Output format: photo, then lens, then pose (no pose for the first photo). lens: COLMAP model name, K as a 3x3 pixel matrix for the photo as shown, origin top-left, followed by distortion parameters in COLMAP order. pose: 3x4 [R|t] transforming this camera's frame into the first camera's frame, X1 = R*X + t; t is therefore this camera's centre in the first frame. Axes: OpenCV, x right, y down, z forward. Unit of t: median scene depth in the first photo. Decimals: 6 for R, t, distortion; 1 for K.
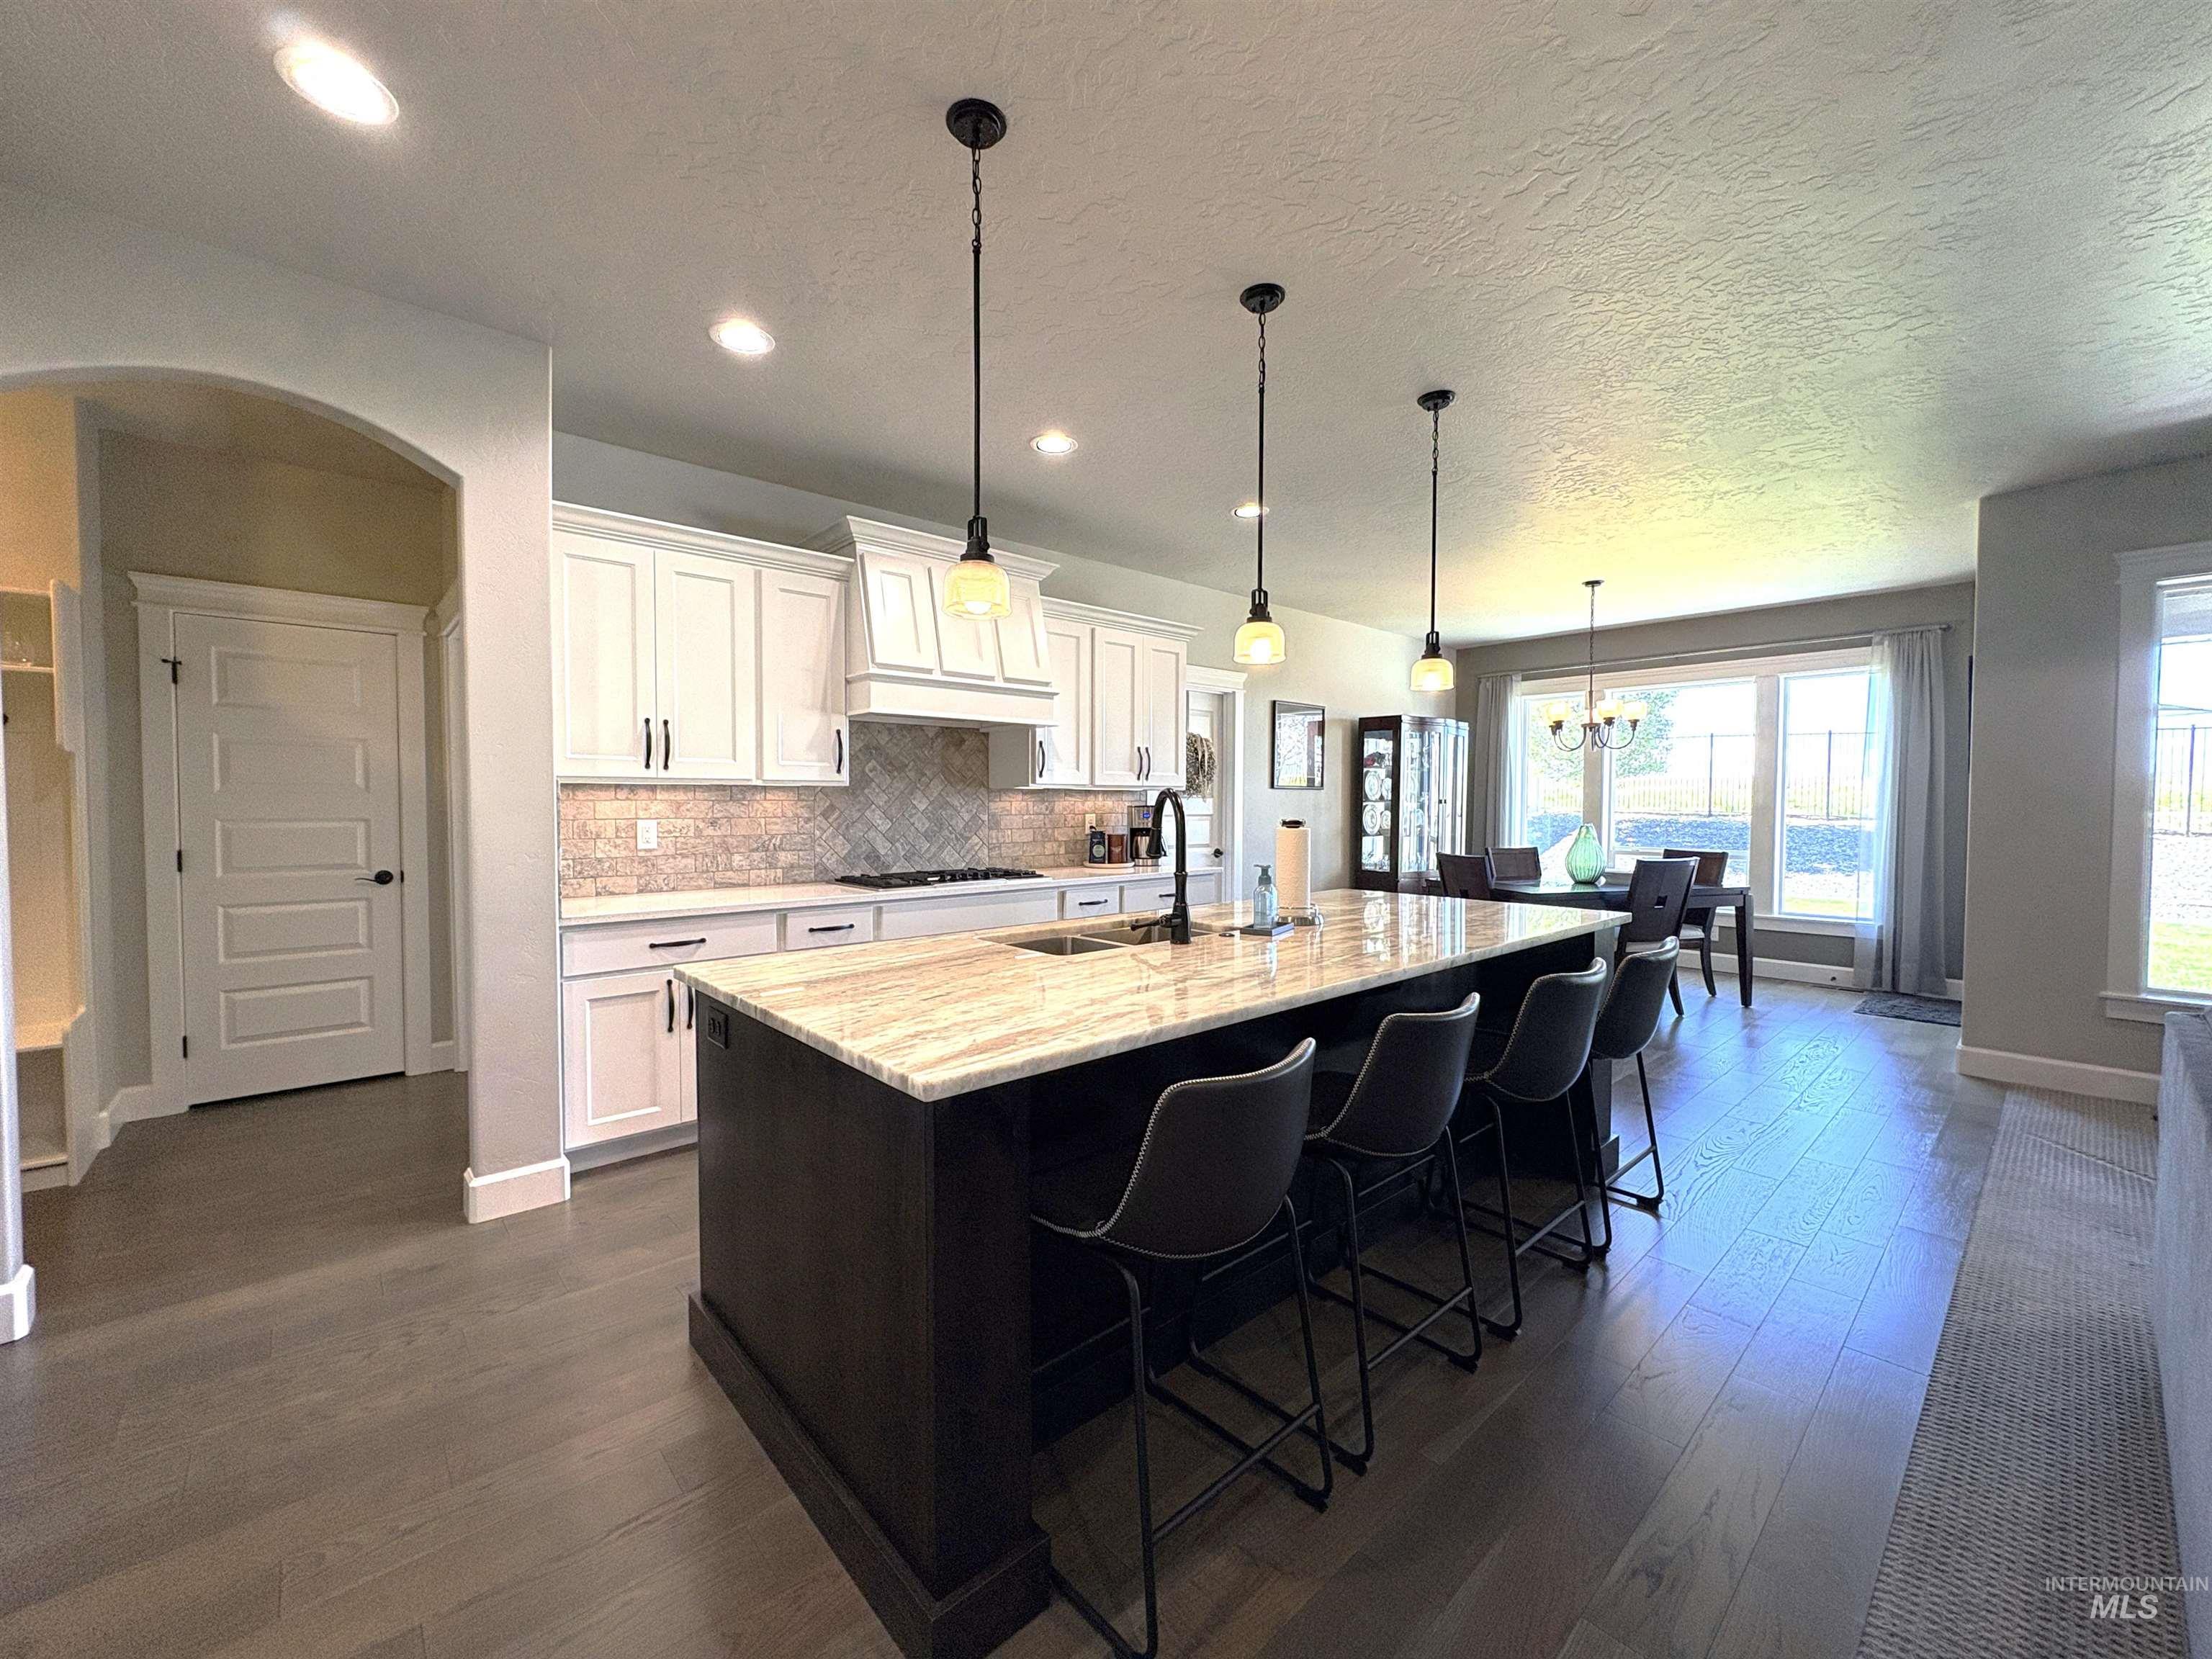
lens RADIAL K [[880.6, 0, 1104.6], [0, 880.6, 828.6], [0, 0, 1]] dist [0.001412, 0.000113]
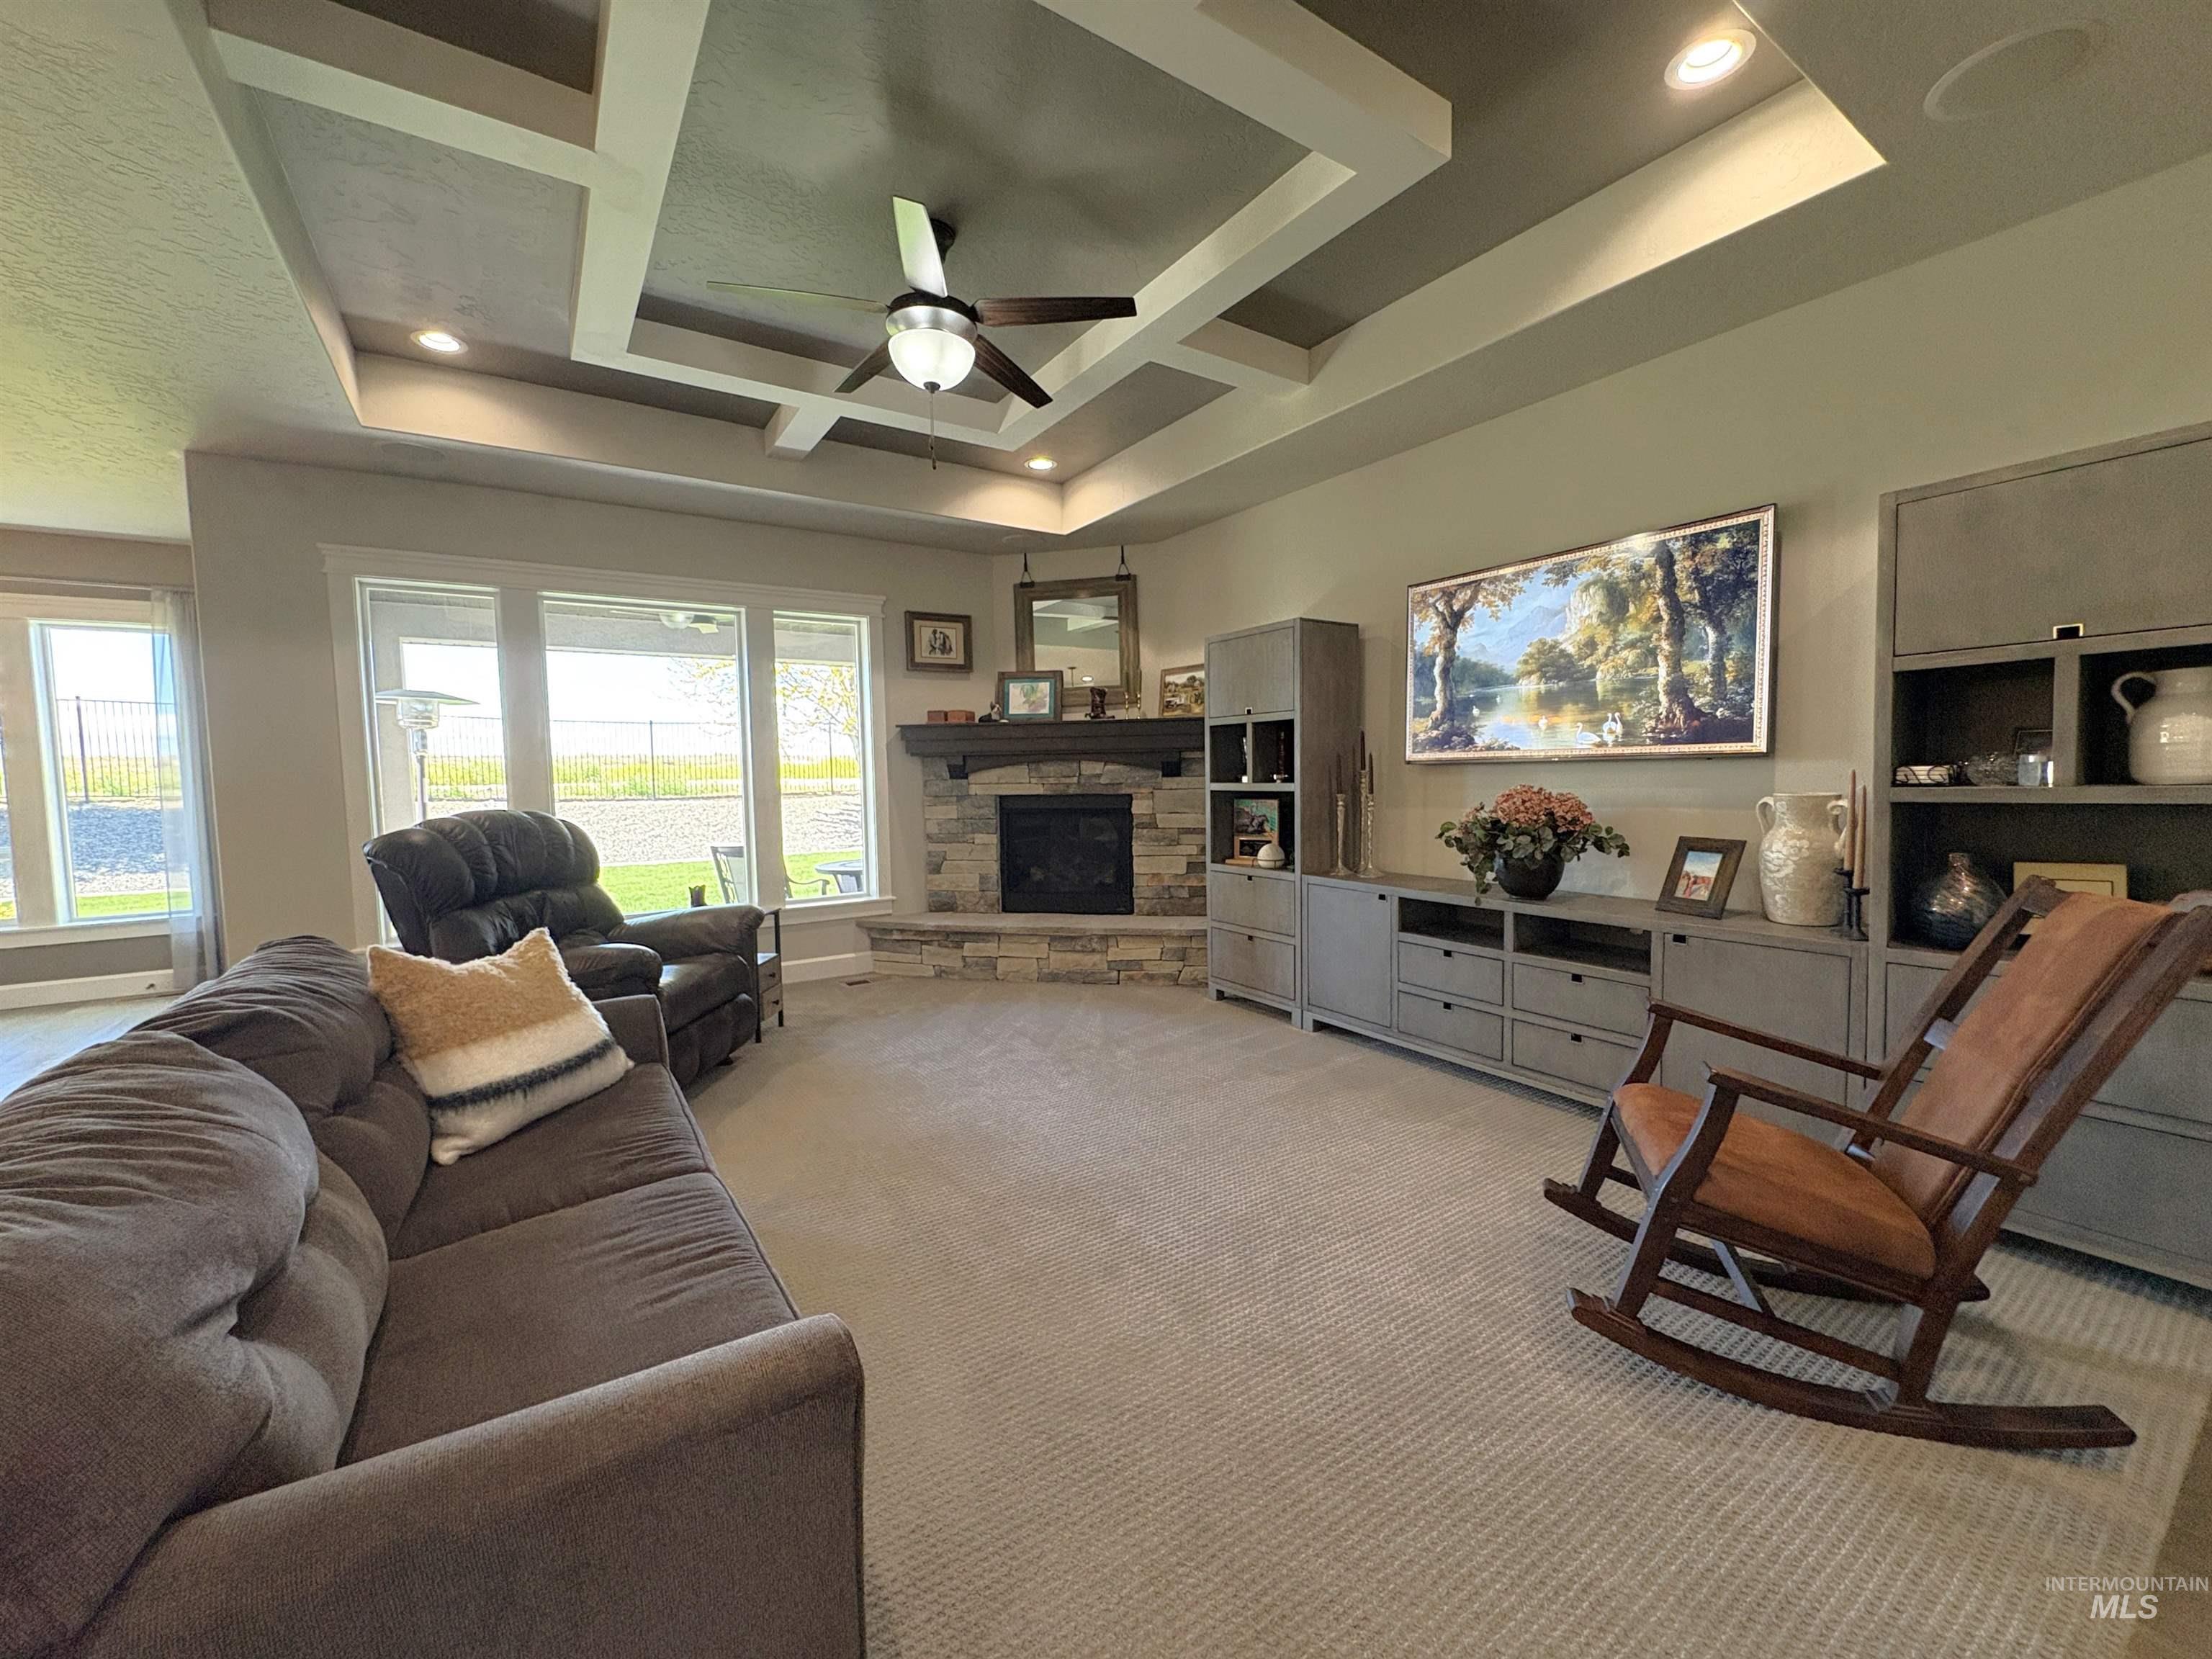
lens RADIAL K [[880.6, 0, 1101.7], [0, 880.6, 826.9], [0, 0, 1]] dist [0.001412, 0.000113]
pose [[0.145444, -0.068526, 0.986990, 0.190005], [0.046980, 0.996951, 0.062295, 0.008294], [-0.988250, 0.037309, 0.148220, -0.079645]]
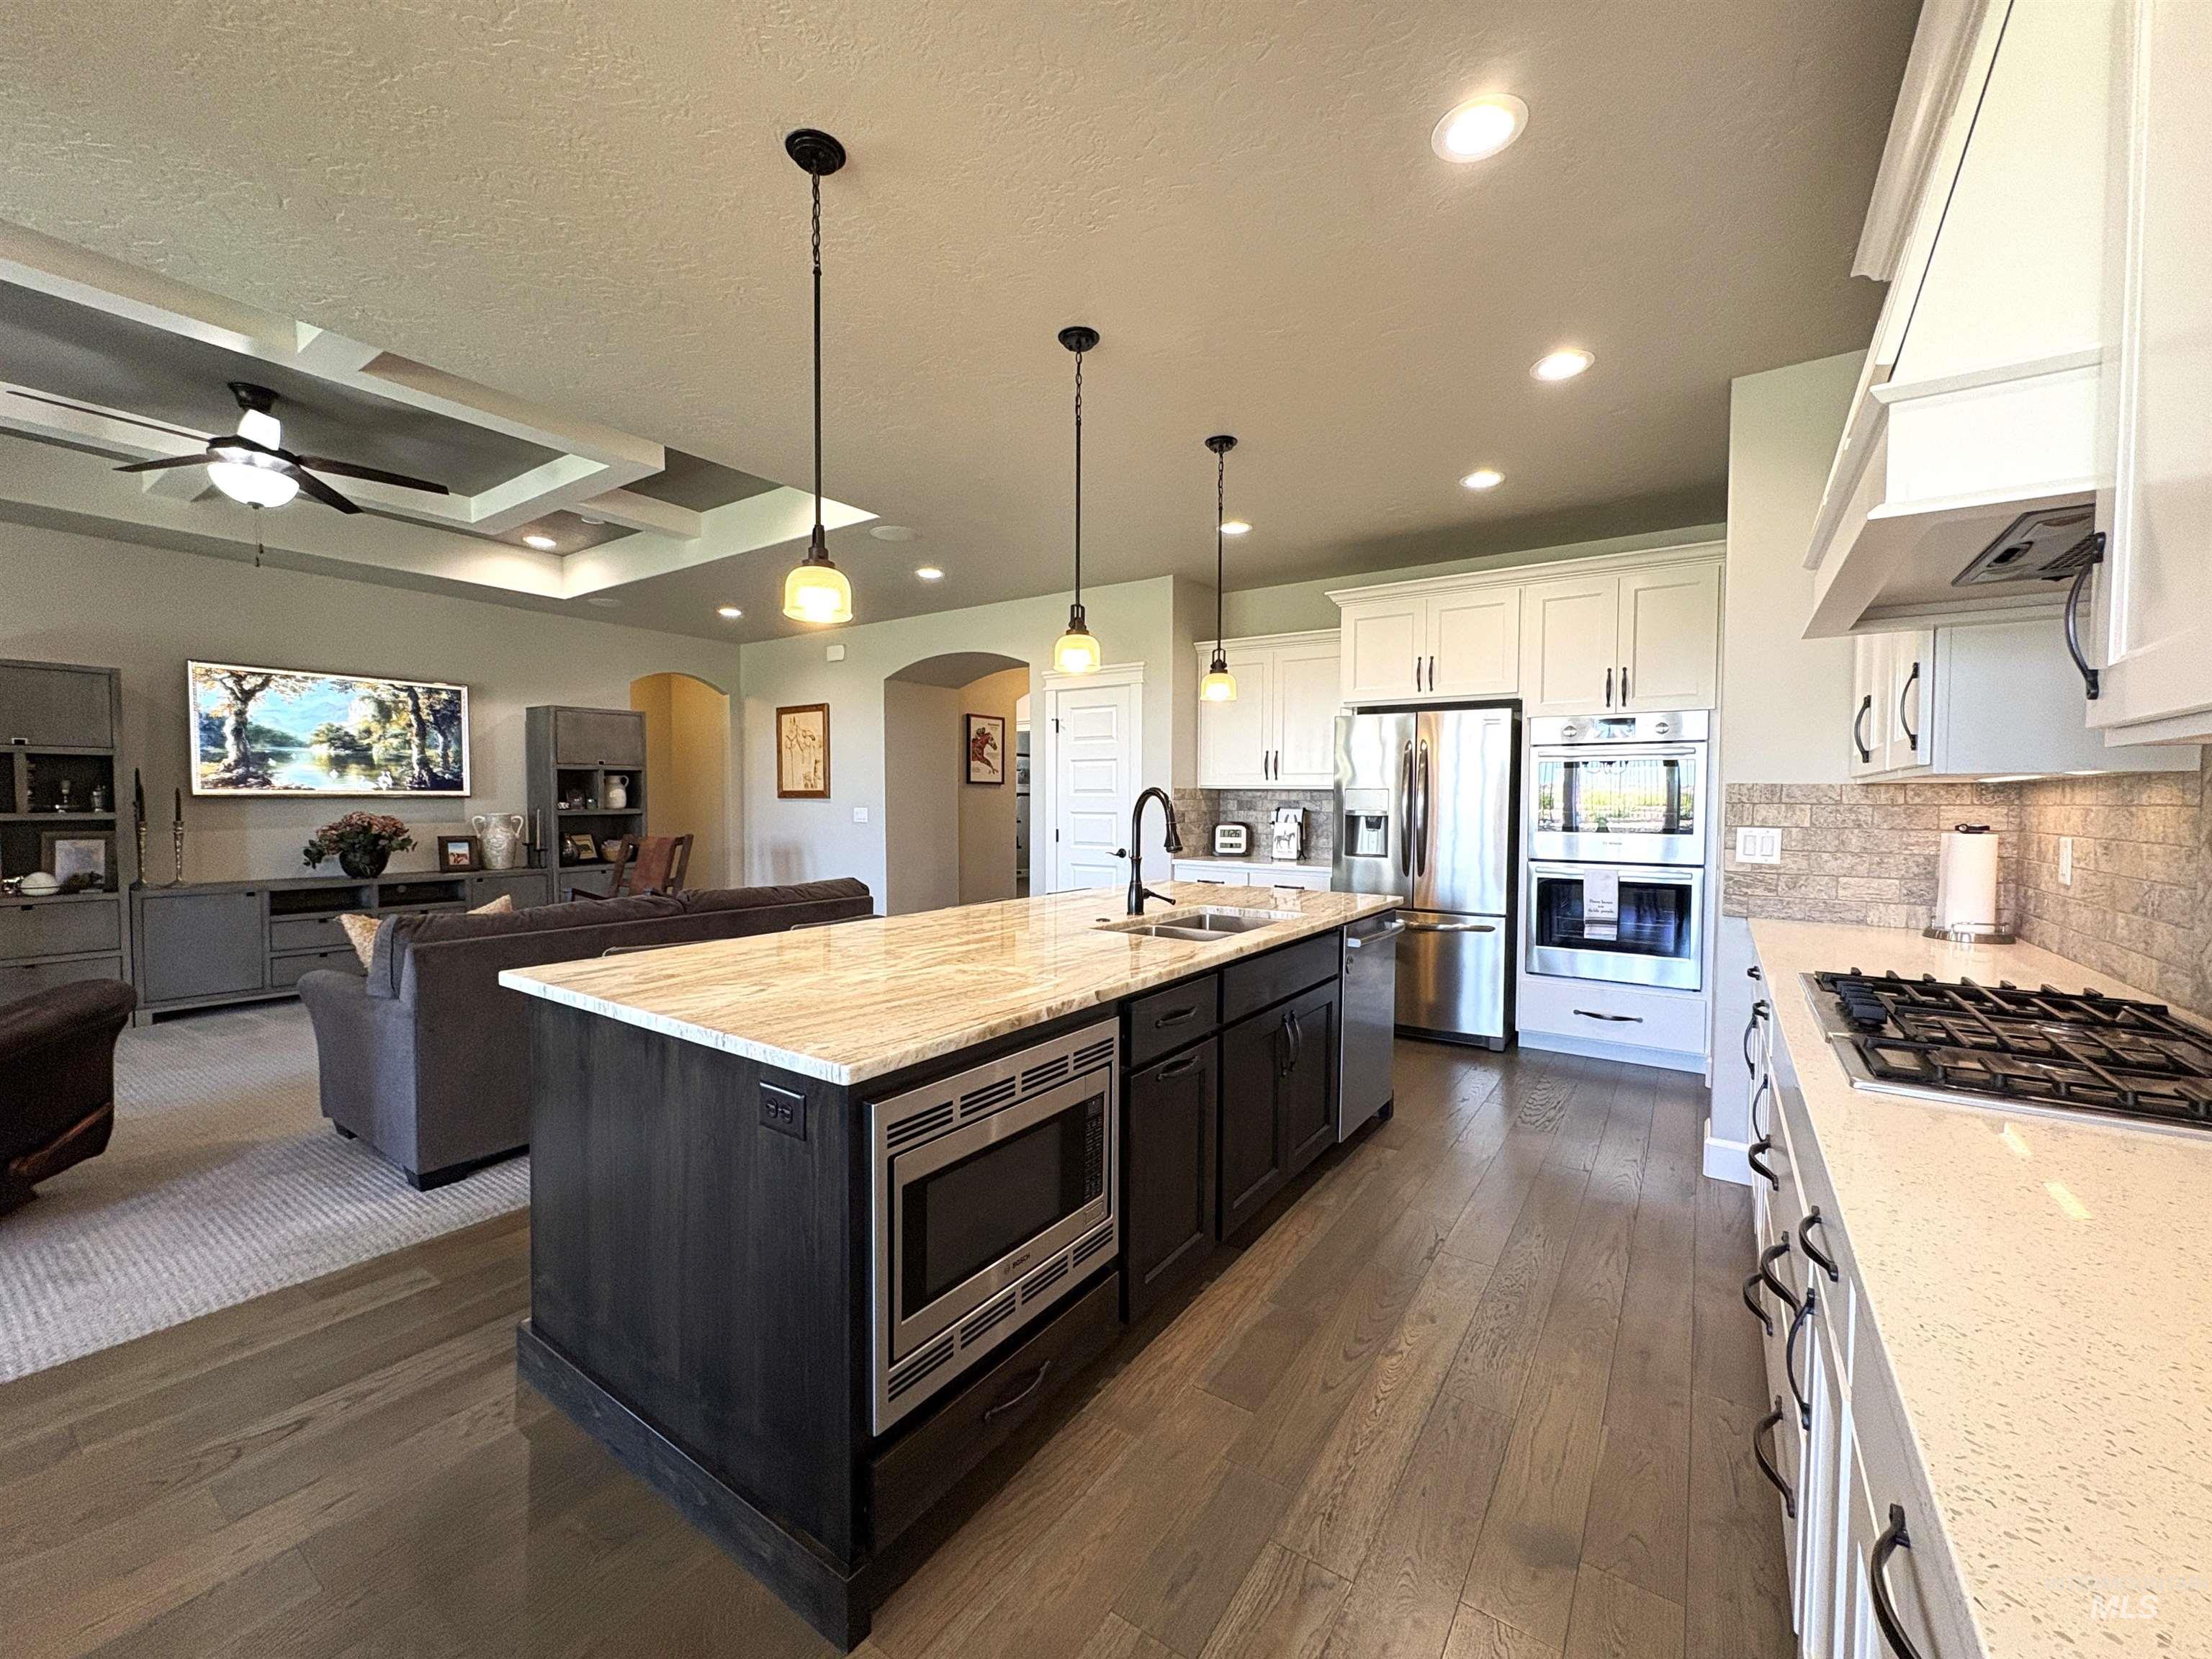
lens RADIAL K [[880.6, 0, 1101.2], [0, 880.6, 825.6], [0, 0, 1]] dist [0.001412, 0.000113]
pose [[-0.972140, -0.000342, -0.234402, 0.248548], [-0.014846, 0.998081, 0.060116, -0.040259], [0.233932, 0.061921, -0.970279, 1.288507]]
